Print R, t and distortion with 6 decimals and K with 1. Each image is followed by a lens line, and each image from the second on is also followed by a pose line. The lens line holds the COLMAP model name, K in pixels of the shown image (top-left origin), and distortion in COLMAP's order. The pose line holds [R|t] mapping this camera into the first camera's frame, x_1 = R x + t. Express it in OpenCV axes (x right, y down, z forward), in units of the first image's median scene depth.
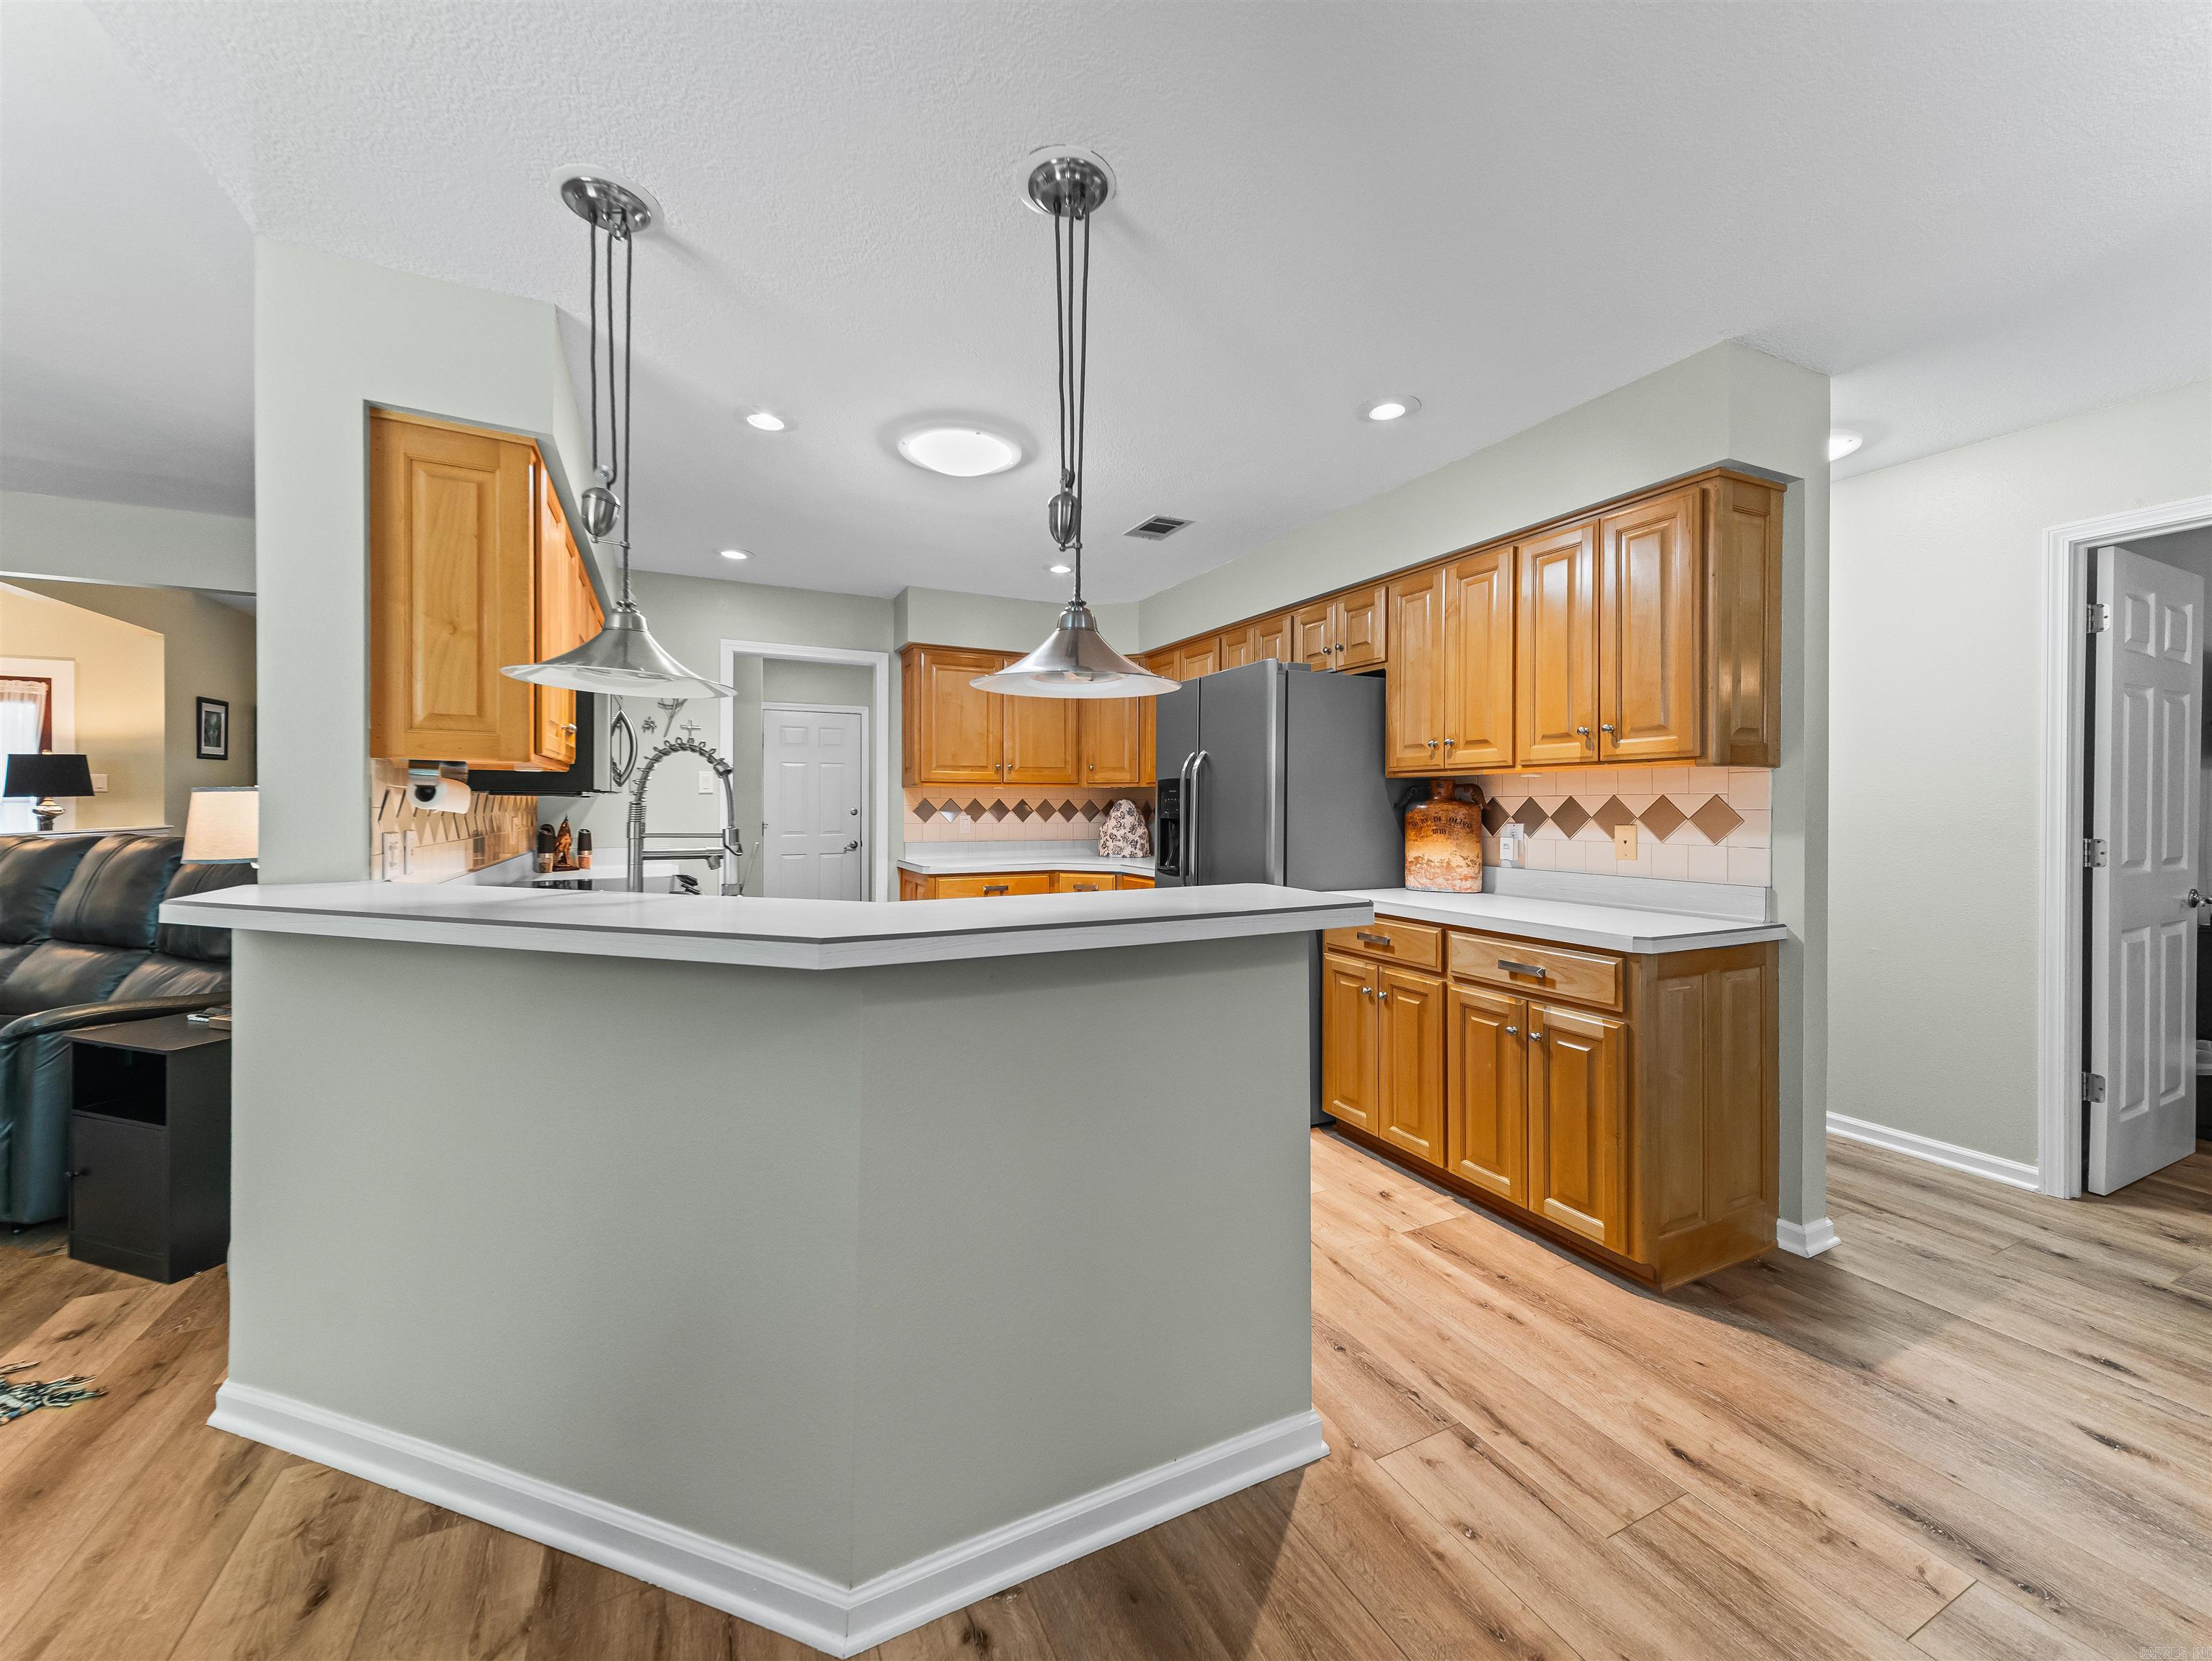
lens RADIAL K [[849.7, 0, 1089.5], [0, 849.7, 810.3], [0, 0, 1]] dist [0.028005, -0.007775]
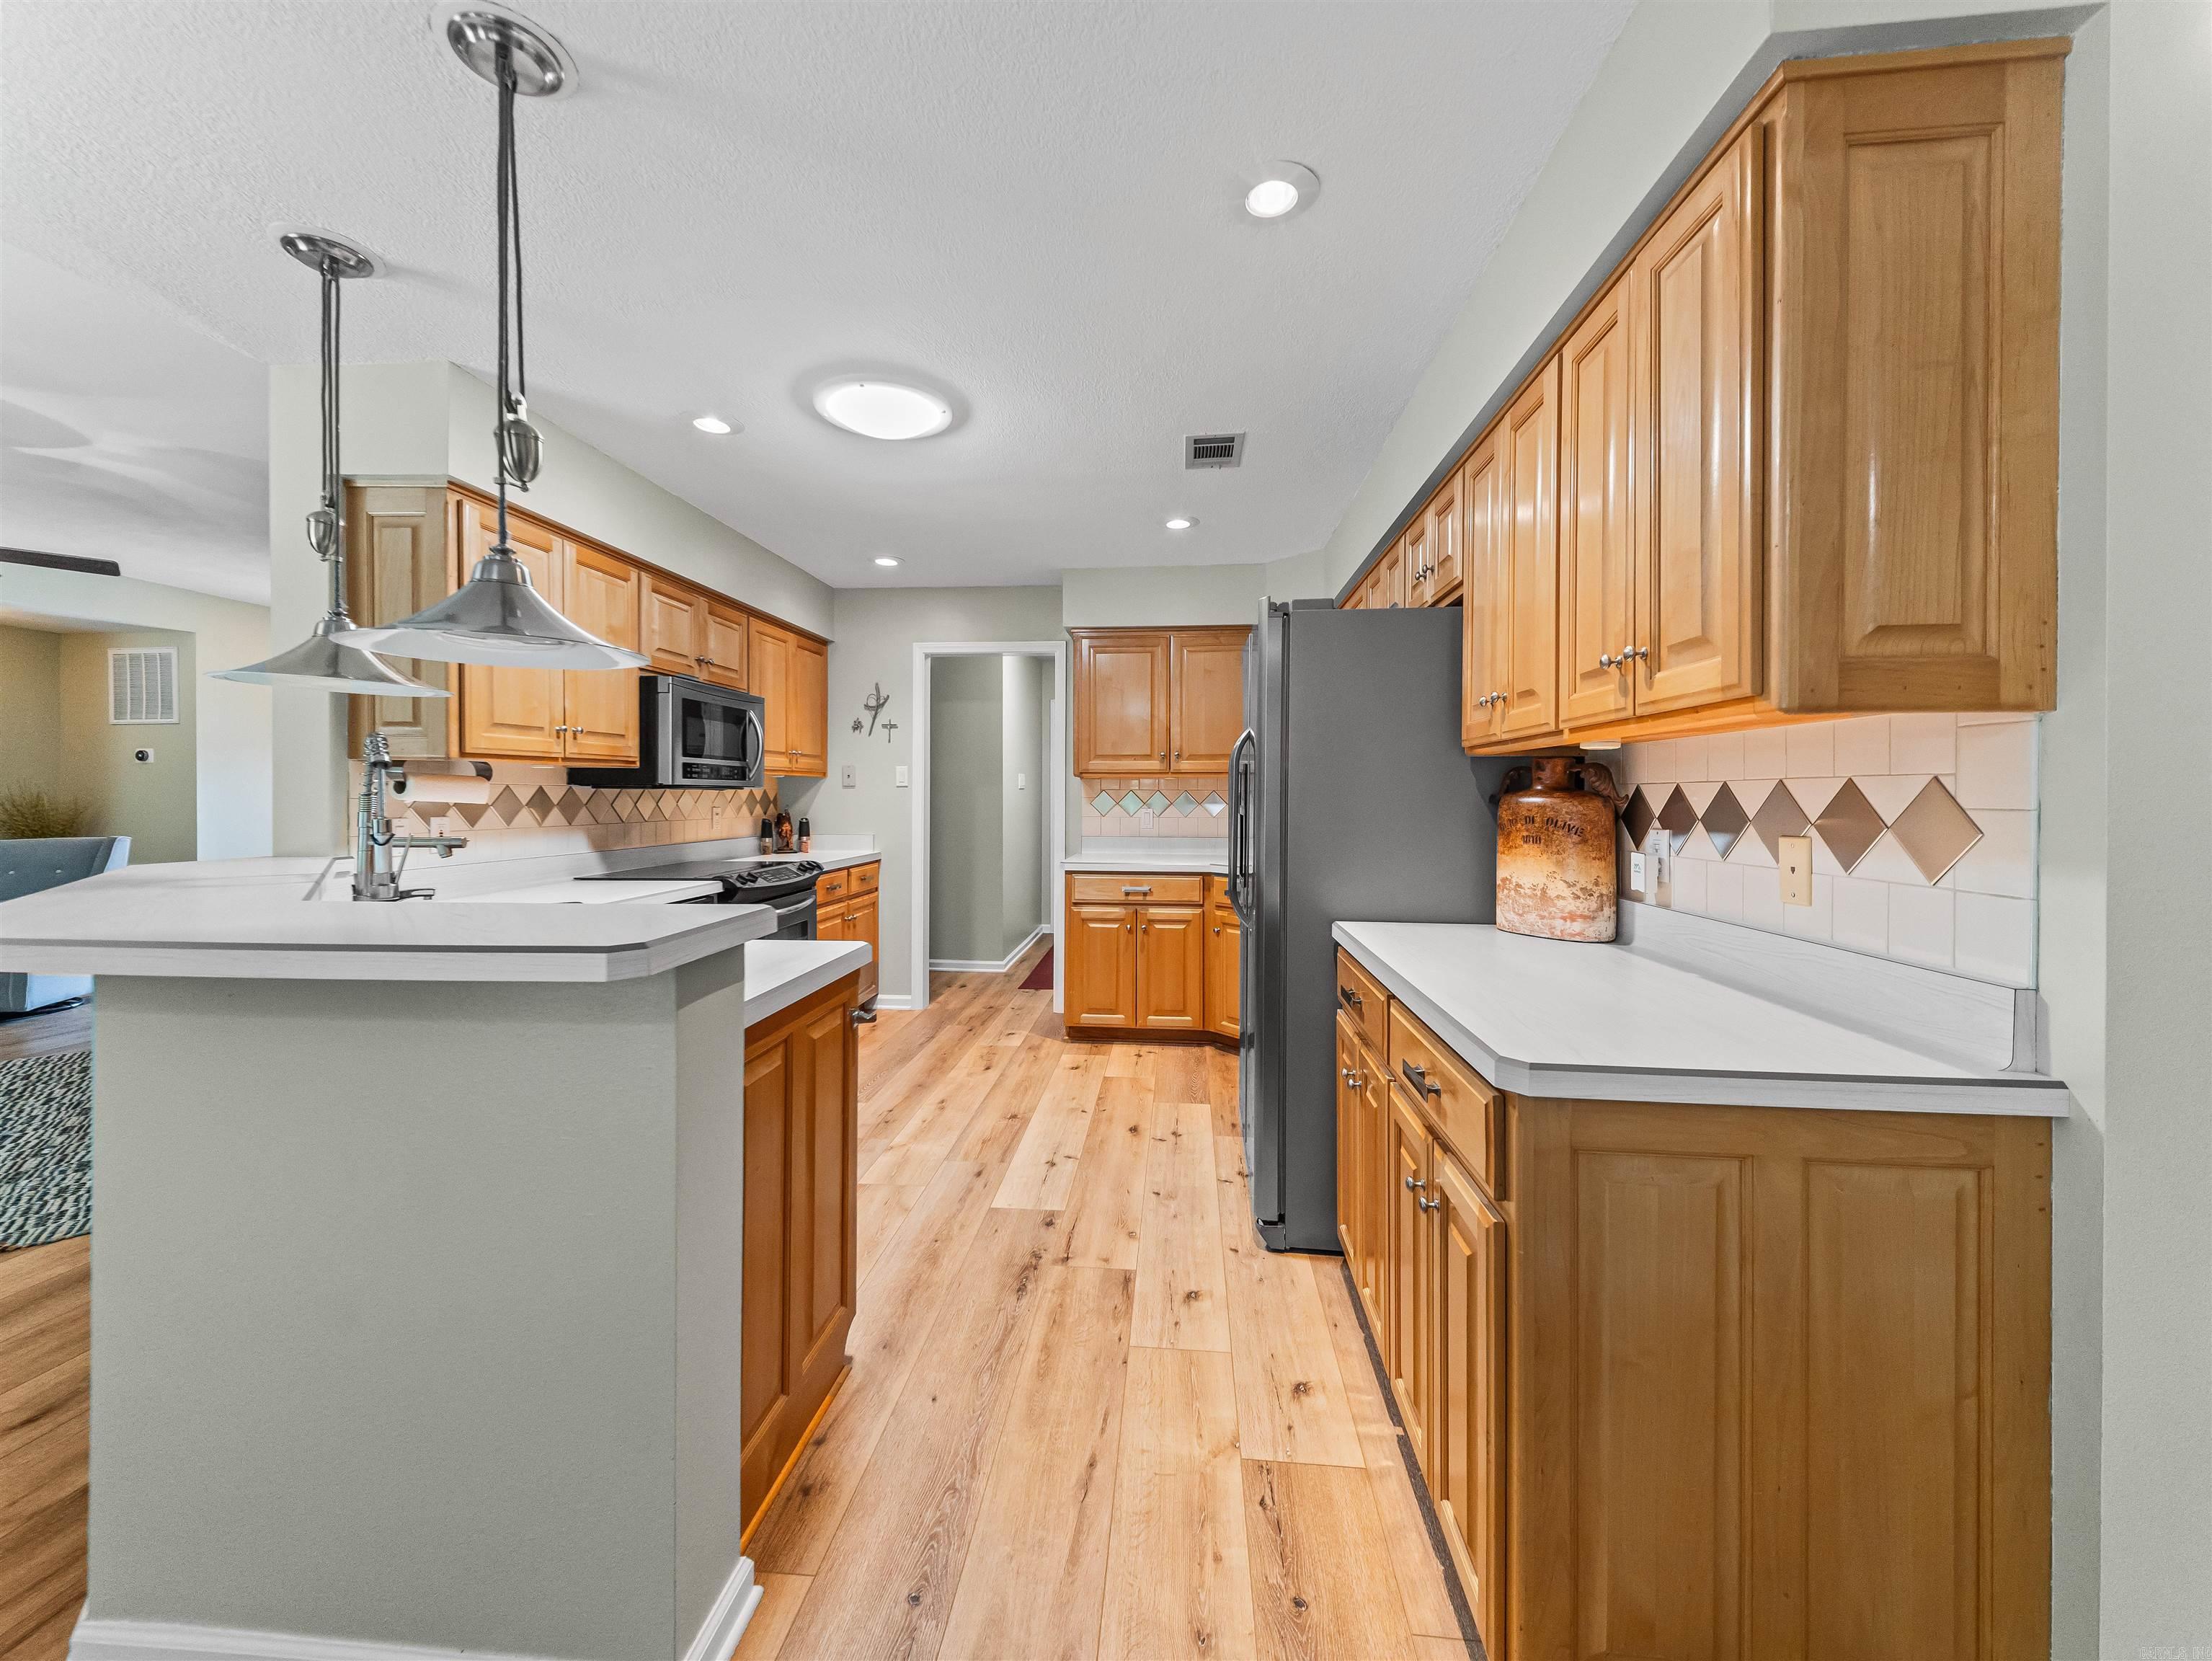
lens RADIAL K [[849.7, 0, 1111.3], [0, 849.7, 801.2], [0, 0, 1]] dist [0.028005, -0.007775]
pose [[0.859592, 0.003230, -0.510971, 0.469702], [-0.004249, 0.999991, -0.000827, -0.001811], [0.510964, 0.002882, 0.859598, 0.299097]]
